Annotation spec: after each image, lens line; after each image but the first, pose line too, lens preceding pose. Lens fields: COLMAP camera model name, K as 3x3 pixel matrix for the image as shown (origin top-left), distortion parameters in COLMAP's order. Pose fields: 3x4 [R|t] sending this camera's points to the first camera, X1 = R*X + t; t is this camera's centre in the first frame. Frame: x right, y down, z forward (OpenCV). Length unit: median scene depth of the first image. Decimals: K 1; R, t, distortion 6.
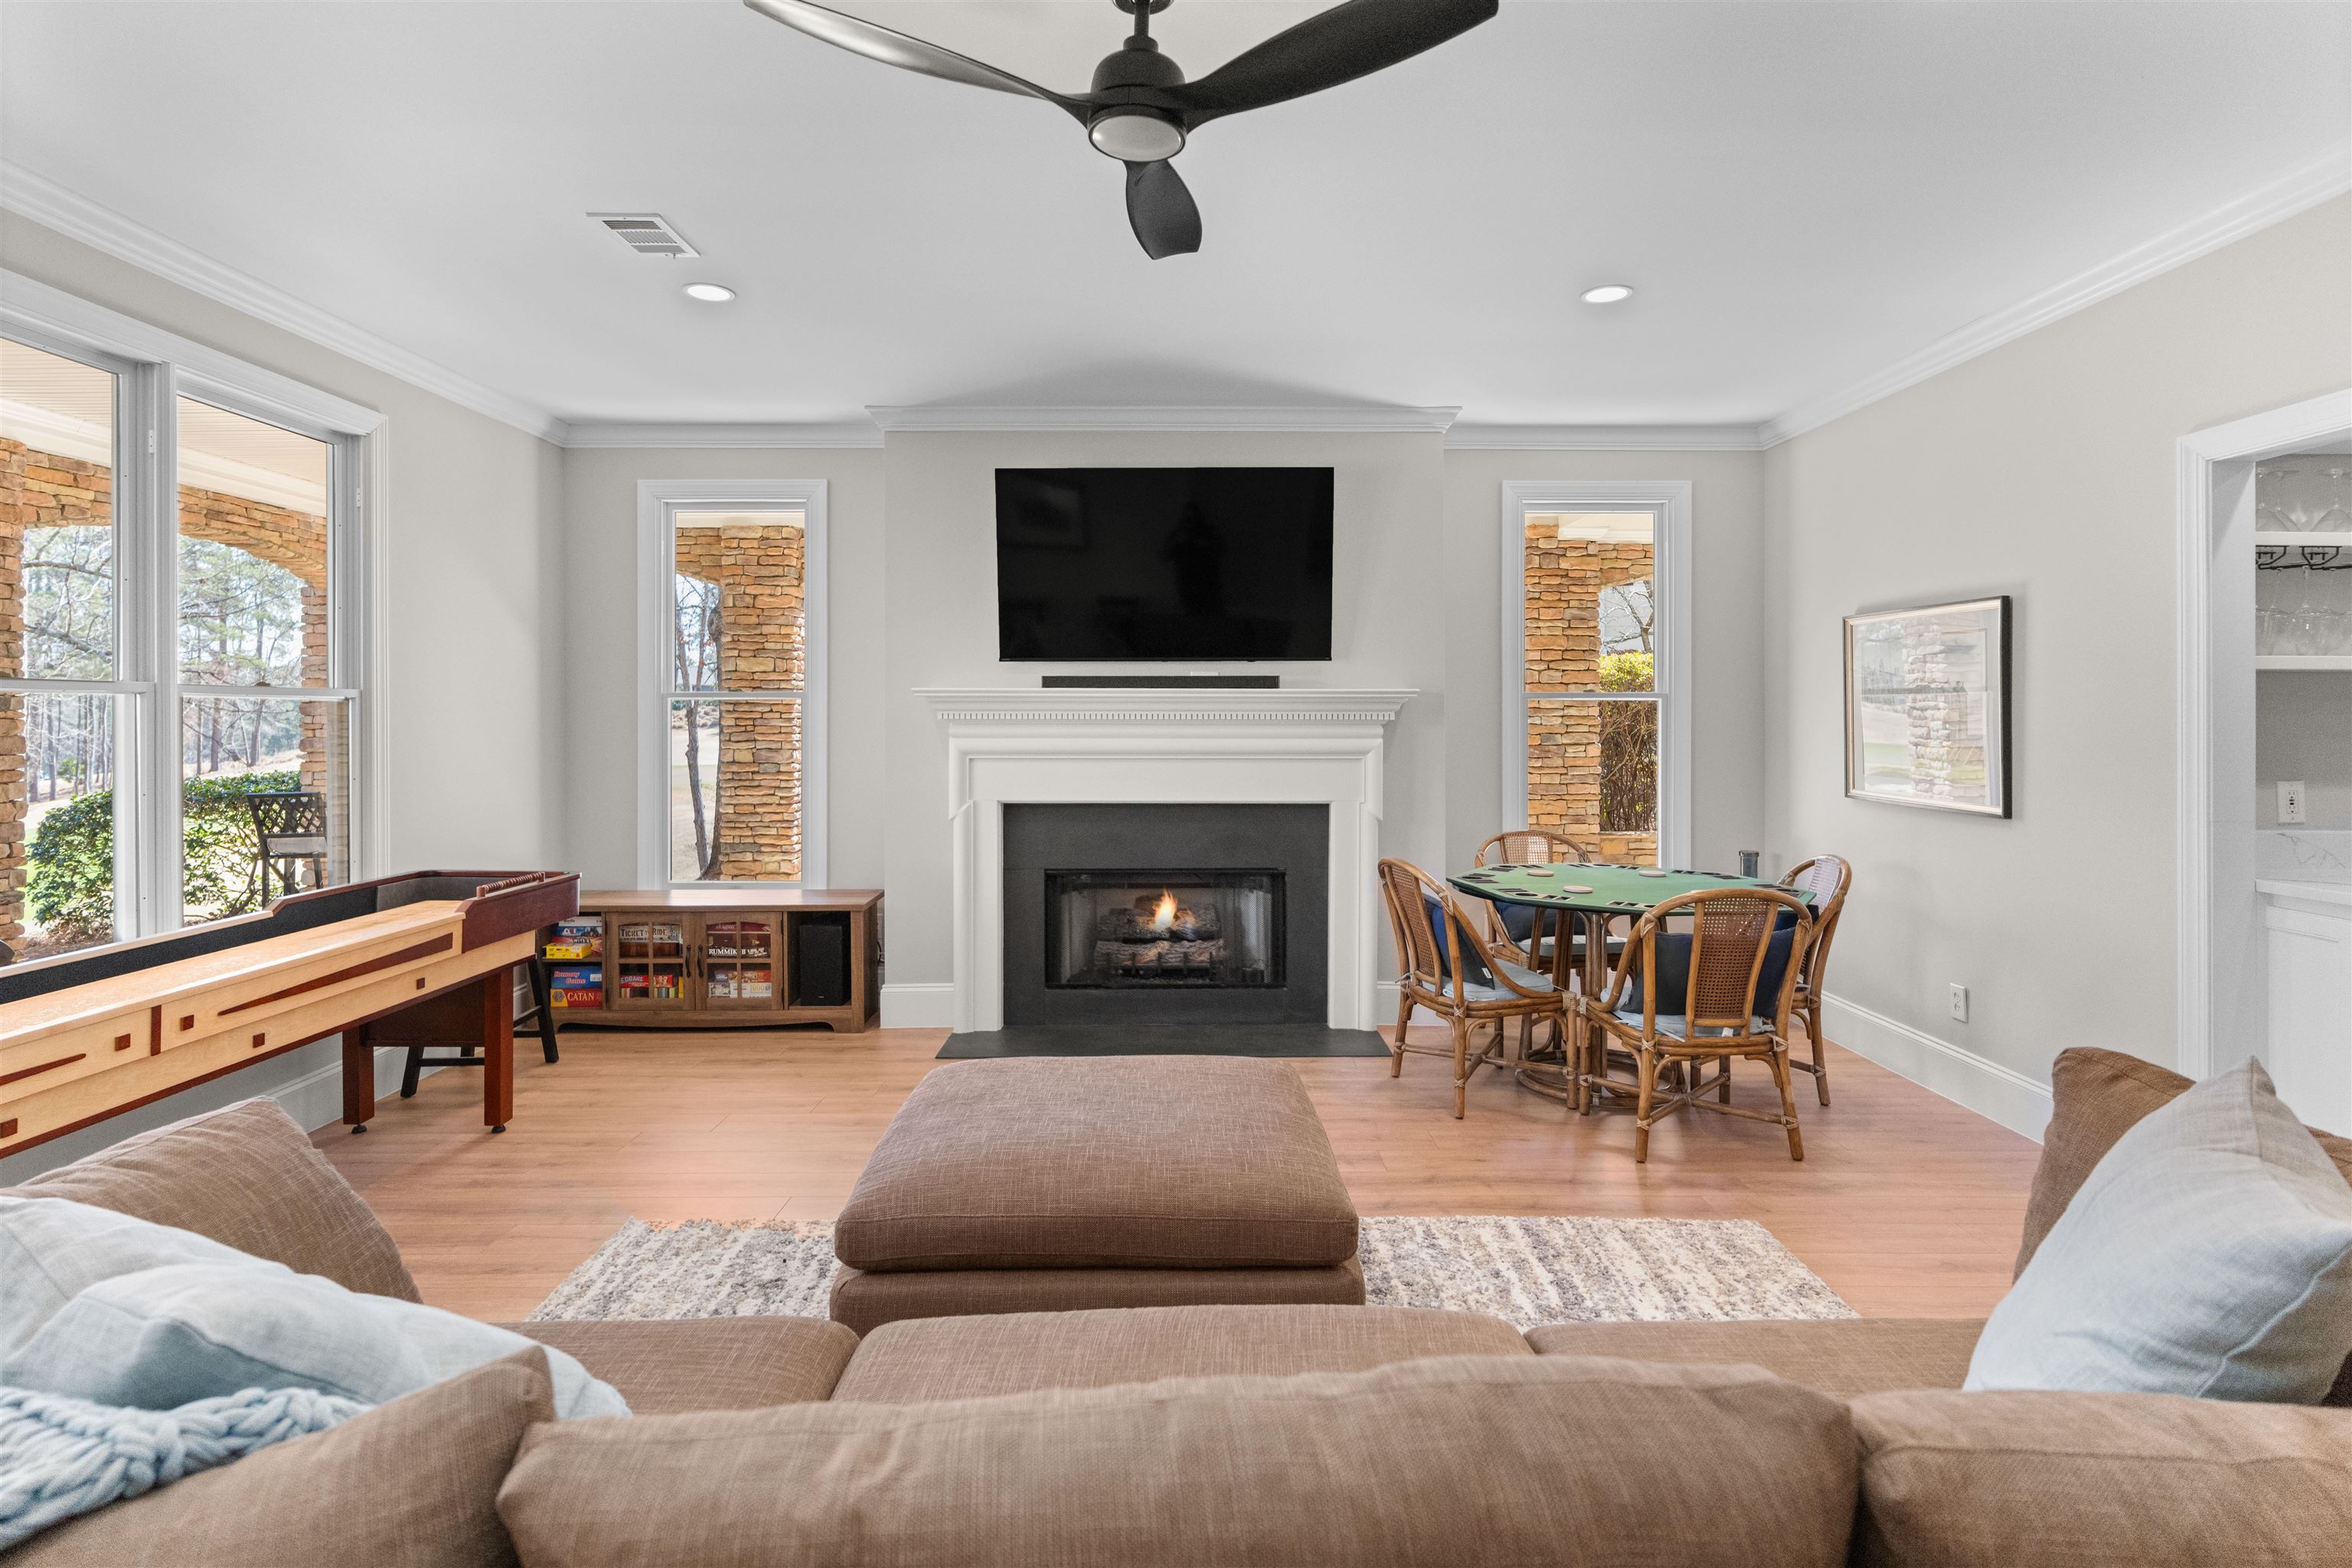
lens RADIAL K [[1185.1, 0, 1175.4], [0, 1185.1, 725.6], [0, 0, 1]] dist [-0.000085, 0.000947]
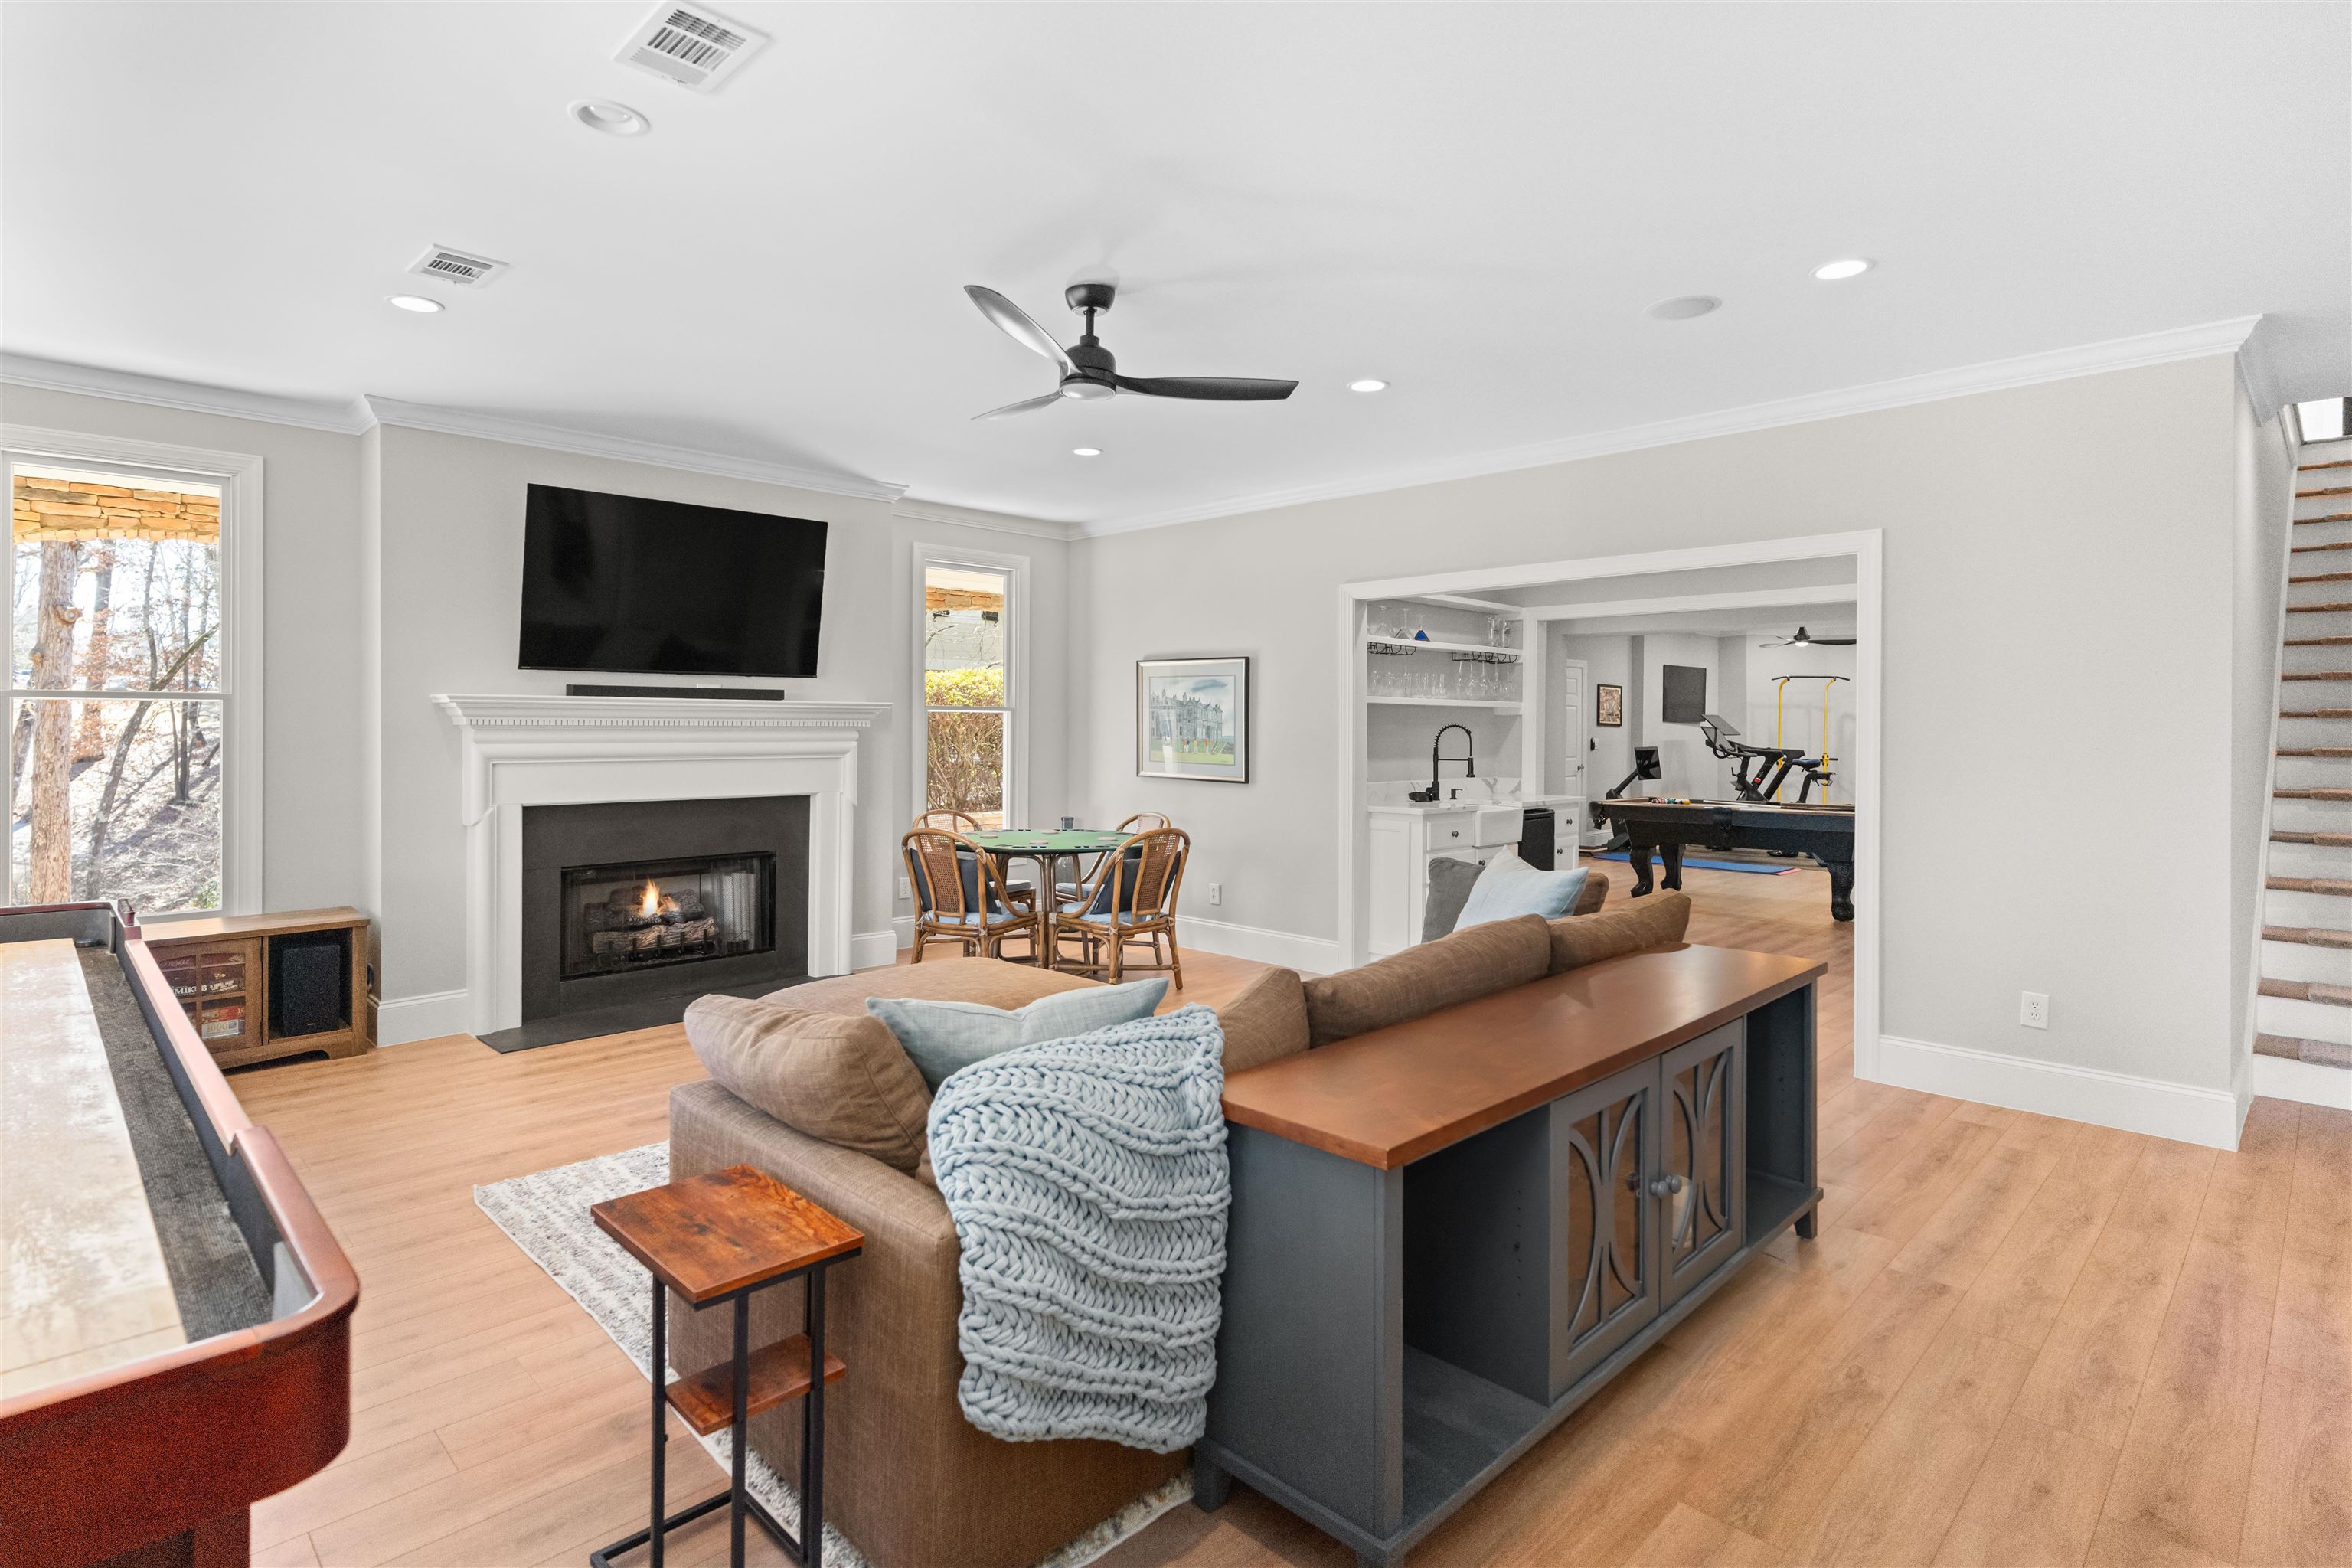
lens RADIAL K [[1178.0, 0, 1175.8], [0, 1178.0, 750.5], [0, 0, 1]] dist [-0.004227, -0.000048]
pose [[0.710226, -0.013135, 0.703851, -0.464236], [0.001173, 0.999847, 0.017475, -0.000595], [-0.703973, -0.011586, 0.710132, -0.128950]]
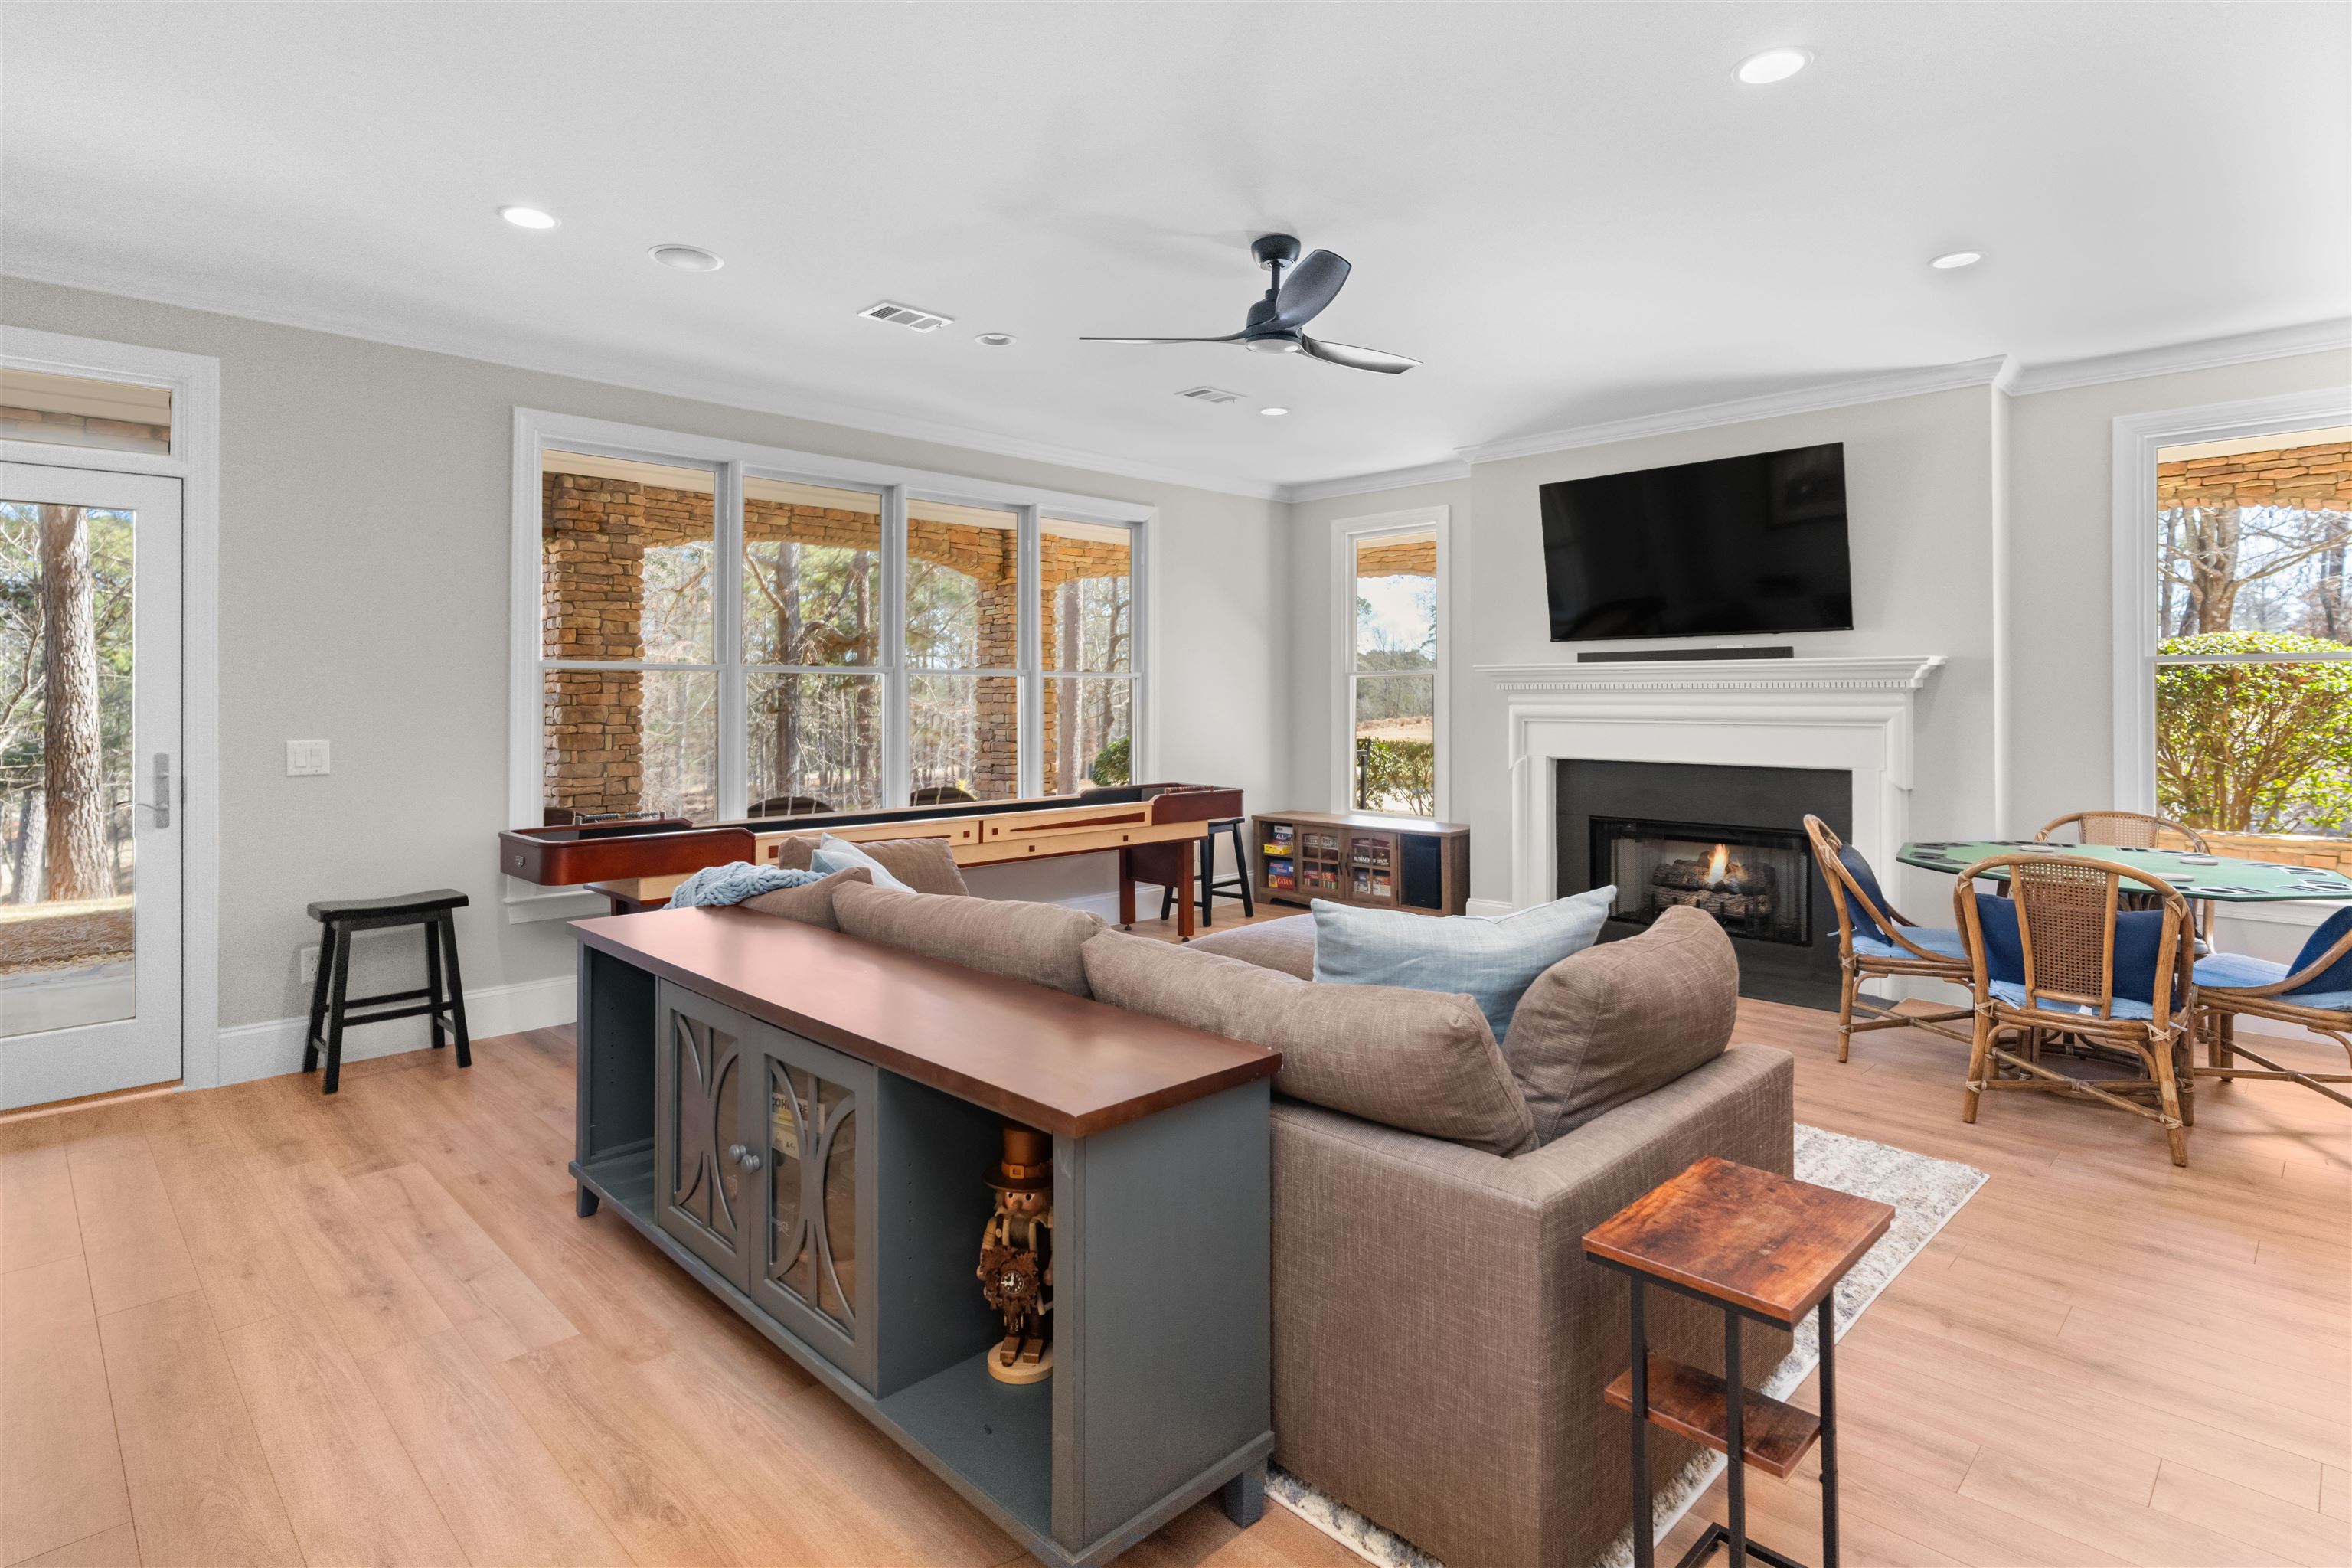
lens RADIAL K [[1195.0, 0, 1170.8], [0, 1195.0, 700.9], [0, 0, 1]] dist [-0.001353, -0.000220]
pose [[0.705344, 0.000751, -0.708865, 0.446088], [-0.004595, 0.999983, -0.003514, 0.012497], [0.708850, 0.005736, 0.705336, -0.138078]]
